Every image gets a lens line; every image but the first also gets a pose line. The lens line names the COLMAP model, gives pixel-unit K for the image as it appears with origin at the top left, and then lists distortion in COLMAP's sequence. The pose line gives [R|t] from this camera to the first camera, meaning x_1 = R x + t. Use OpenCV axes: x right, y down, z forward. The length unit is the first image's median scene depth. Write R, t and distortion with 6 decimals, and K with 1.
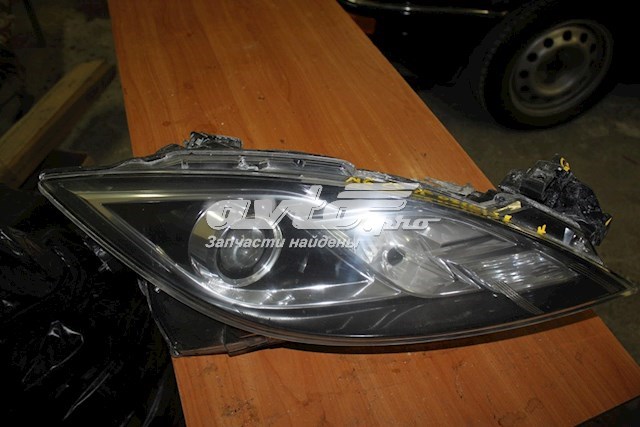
lens RADIAL K [[513.2, 0, 324.2], [0, 513.2, 214.6], [0, 0, 1]] dist [-0.175480, 0.149553]
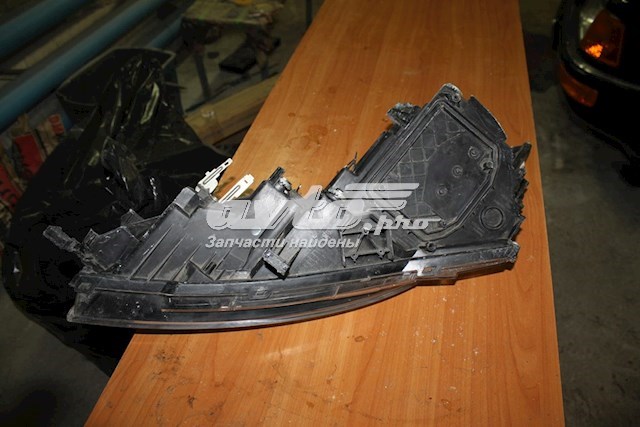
lens RADIAL K [[513.2, 0, 324.2], [0, 513.2, 214.6], [0, 0, 1]] dist [-0.175480, 0.149553]
pose [[0.832718, 0.361062, -0.419779, 0.237750], [-0.385618, 0.922225, 0.028277, -0.033592], [0.397341, 0.138328, 0.907186, 0.049931]]
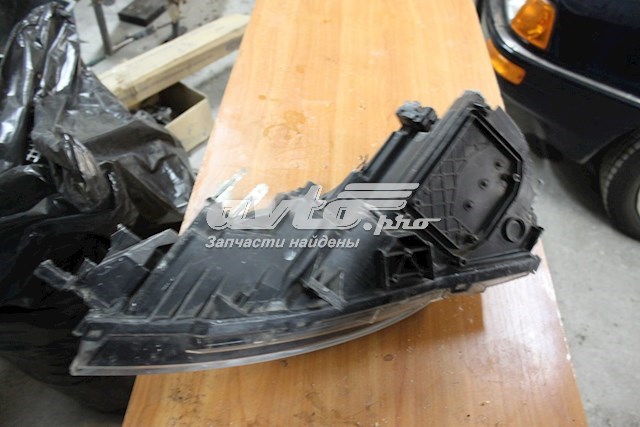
lens RADIAL K [[513.2, 0, 324.2], [0, 513.2, 214.6], [0, 0, 1]] dist [-0.175480, 0.149553]
pose [[0.905372, 0.382182, -0.185039, 0.058443], [-0.383743, 0.922992, 0.028758, -0.036619], [0.181780, 0.044970, 0.982310, 0.042935]]
